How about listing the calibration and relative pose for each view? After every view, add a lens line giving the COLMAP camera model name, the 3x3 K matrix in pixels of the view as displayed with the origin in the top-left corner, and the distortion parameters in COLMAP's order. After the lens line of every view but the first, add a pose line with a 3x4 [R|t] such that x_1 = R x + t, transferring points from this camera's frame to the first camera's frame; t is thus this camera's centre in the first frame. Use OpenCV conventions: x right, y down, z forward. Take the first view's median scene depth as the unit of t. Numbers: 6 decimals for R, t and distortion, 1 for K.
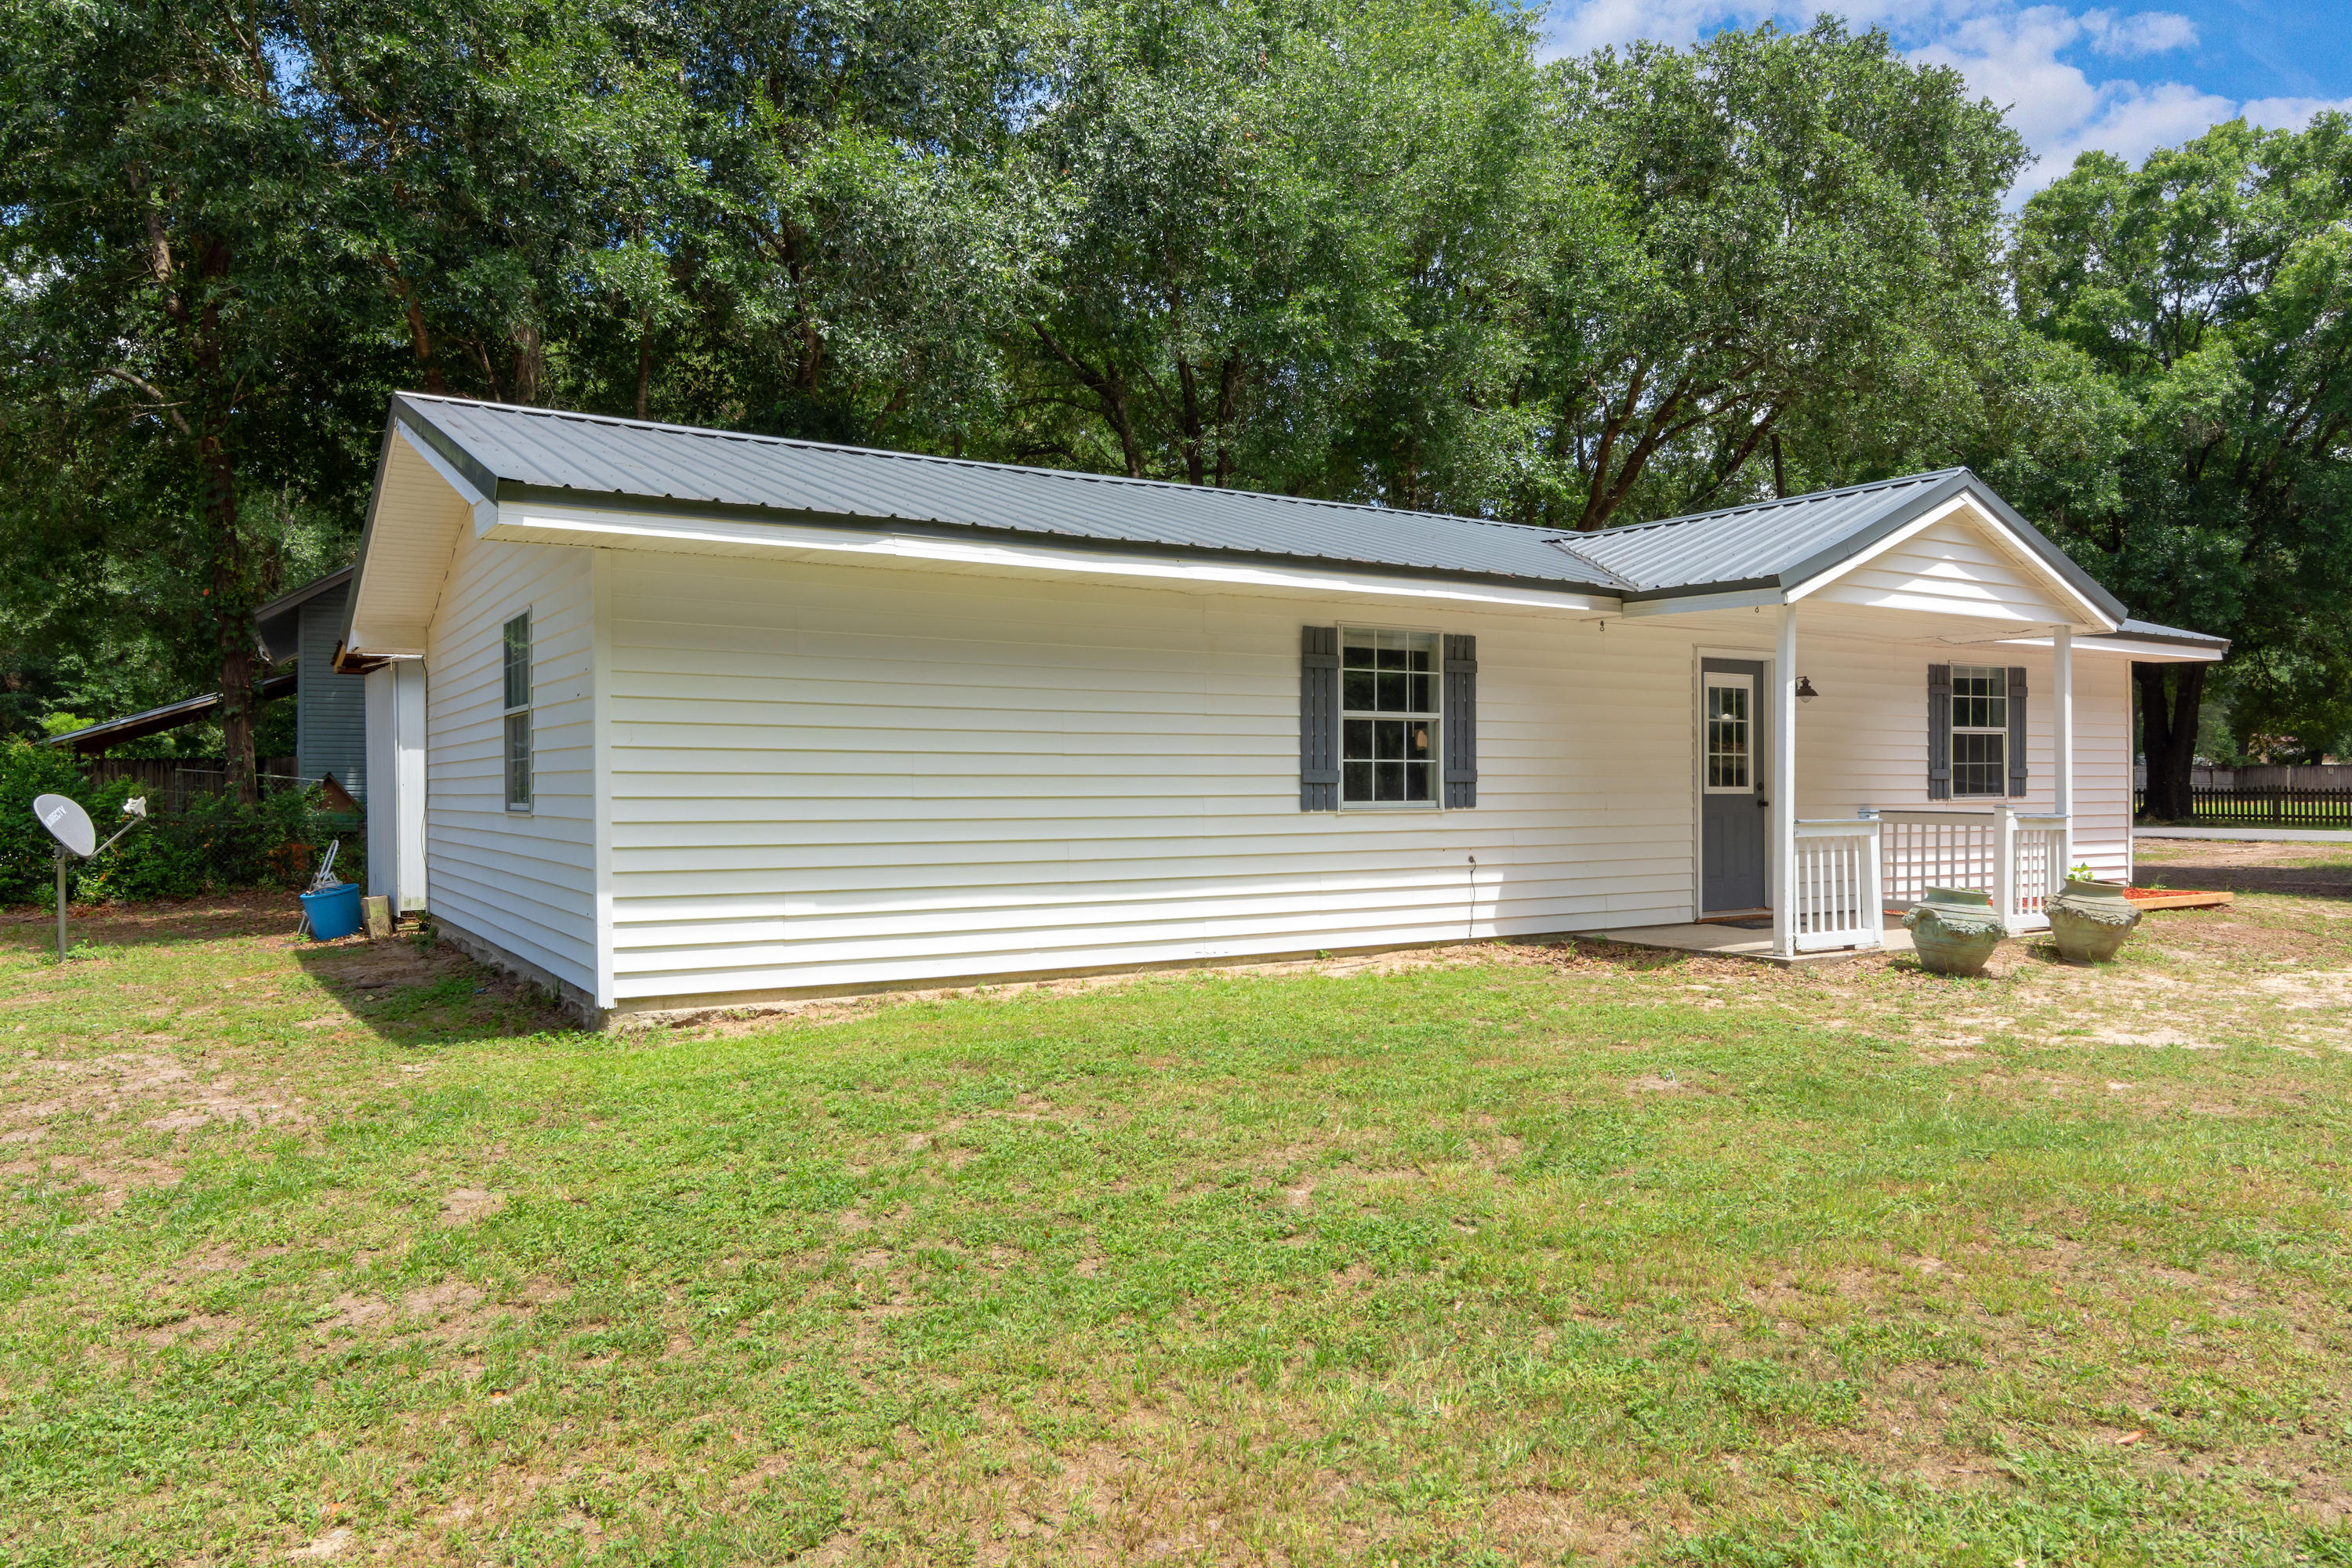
lens RADIAL K [[1605.5, 0, 1177.6], [0, 1605.5, 838.7], [0, 0, 1]] dist [-0.001467, -0.000528]
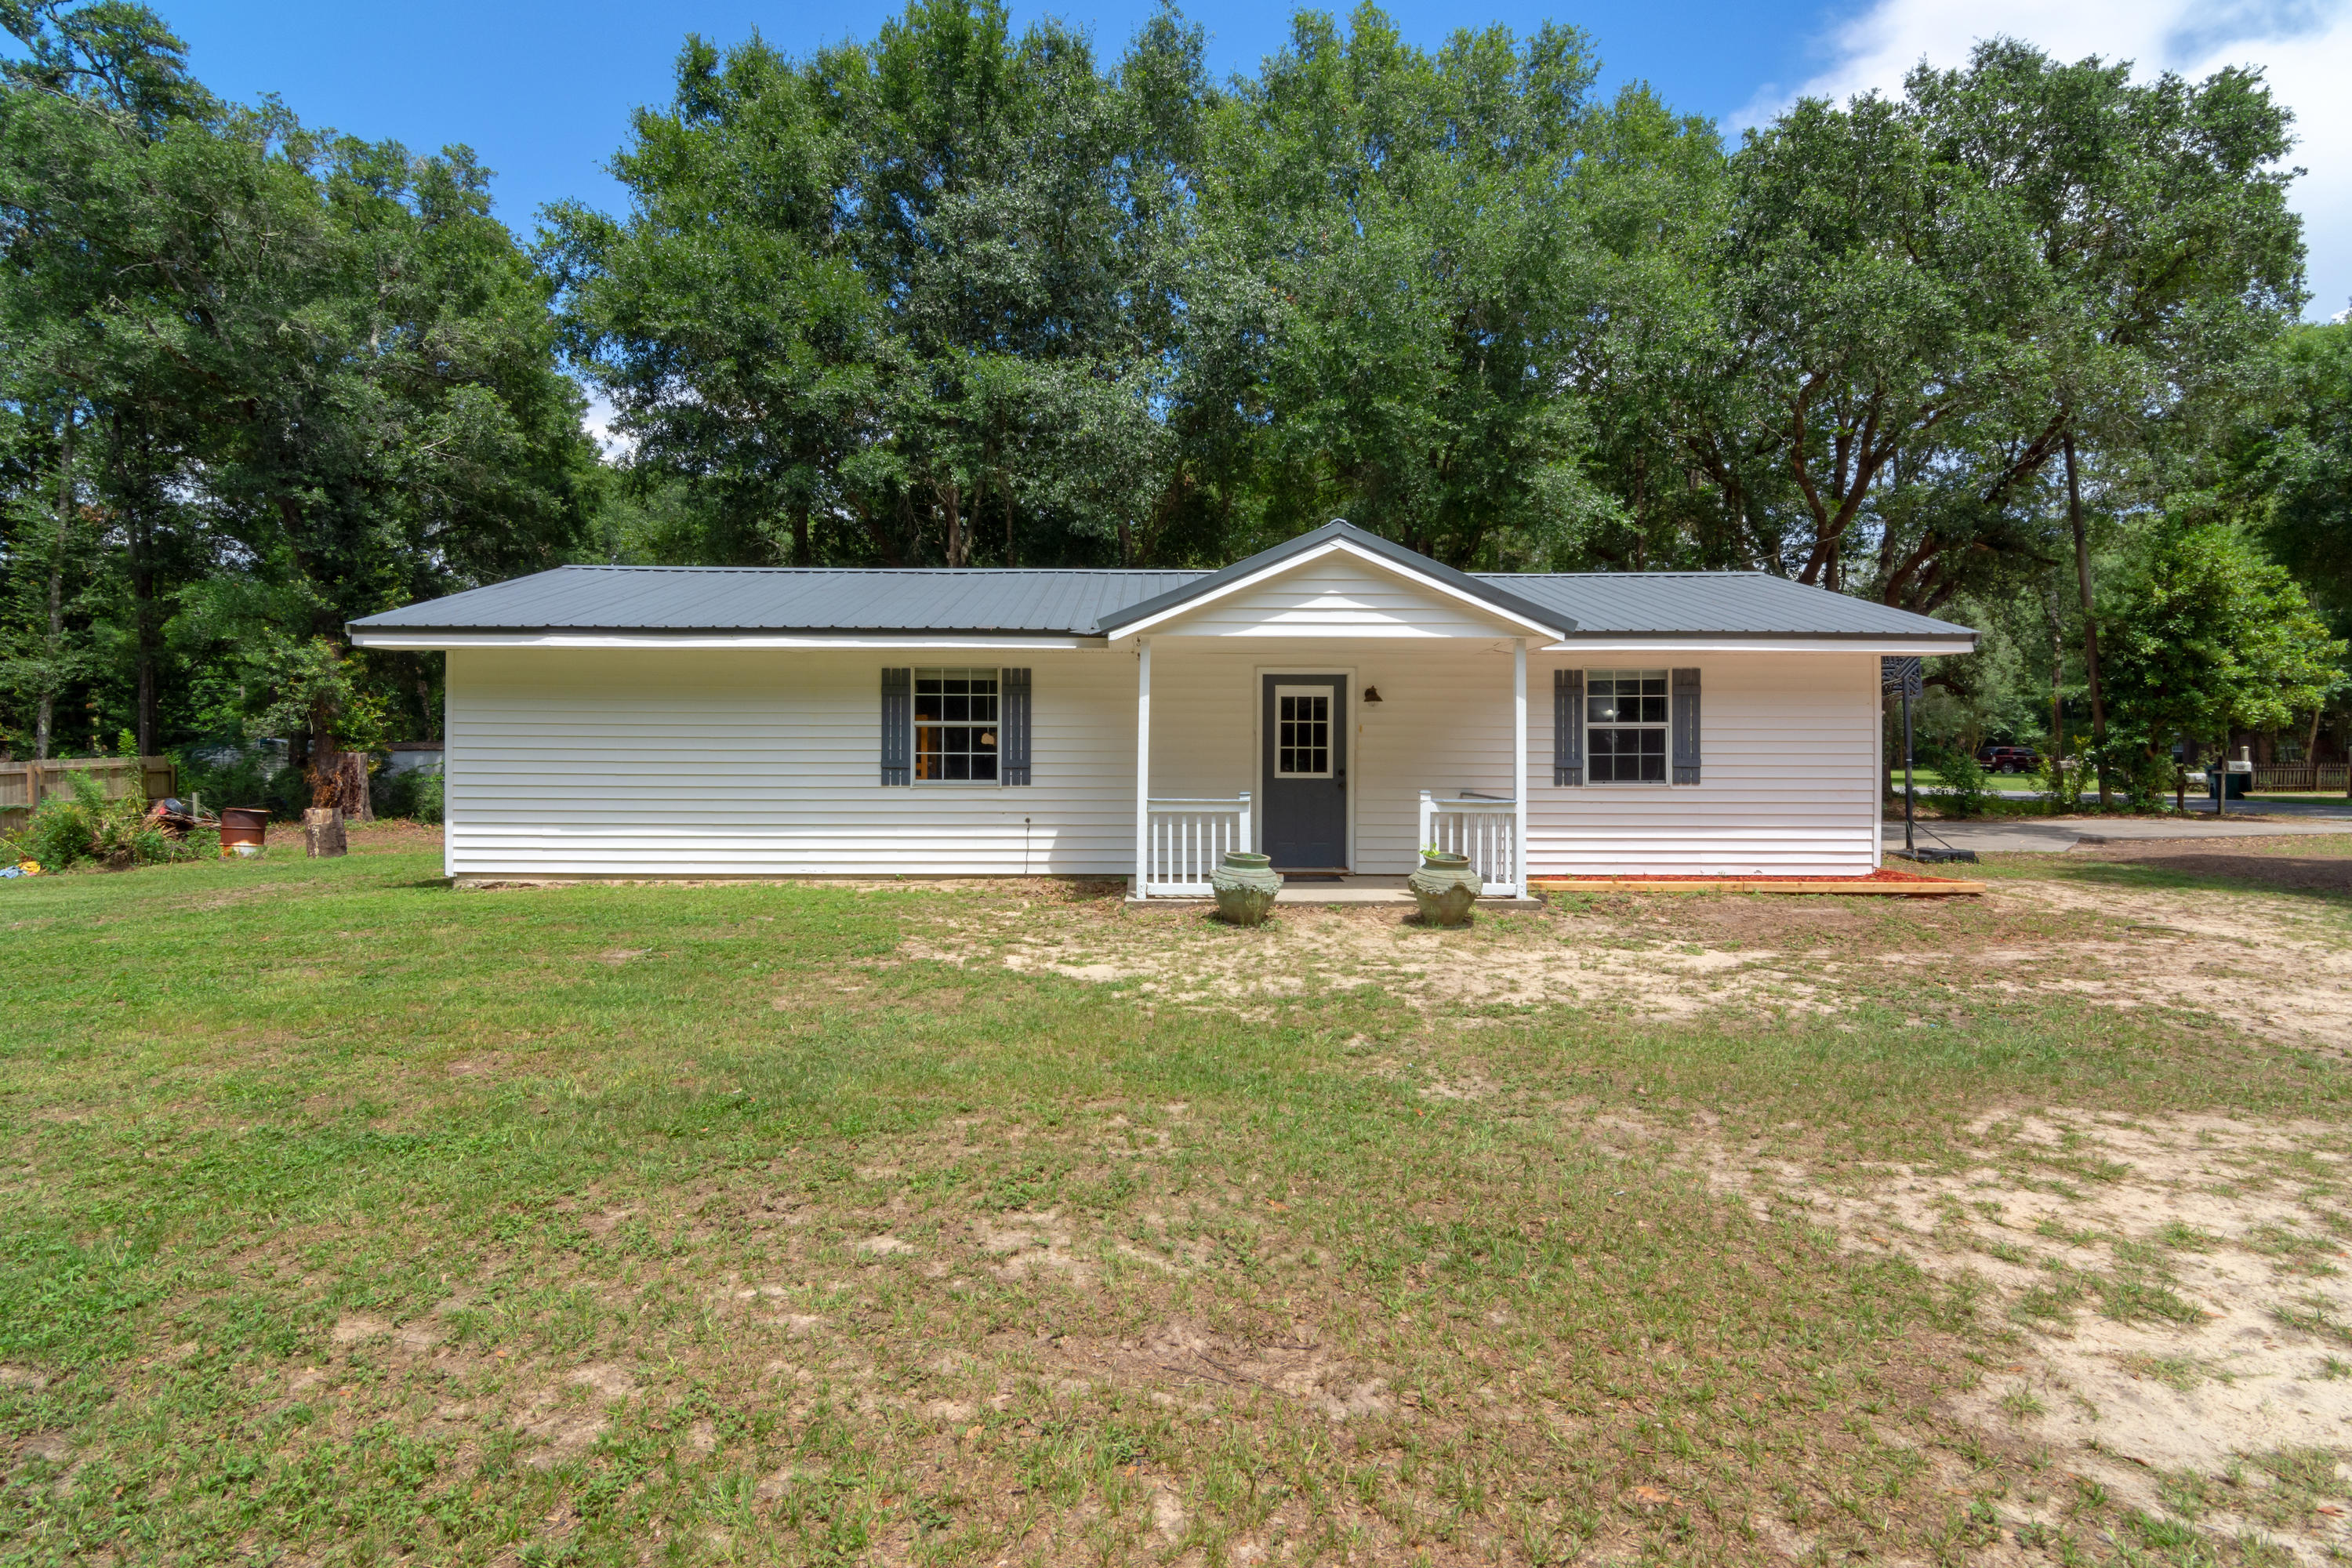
lens RADIAL K [[1125.4, 0, 1173.7], [0, 1125.4, 792.1], [0, 0, 1]] dist [-0.003117, 0.000507]
pose [[0.852751, 0.022395, -0.521837, 0.854069], [-0.023499, 0.999714, 0.004503, -0.021200], [0.521788, 0.008423, 0.853034, 0.195327]]
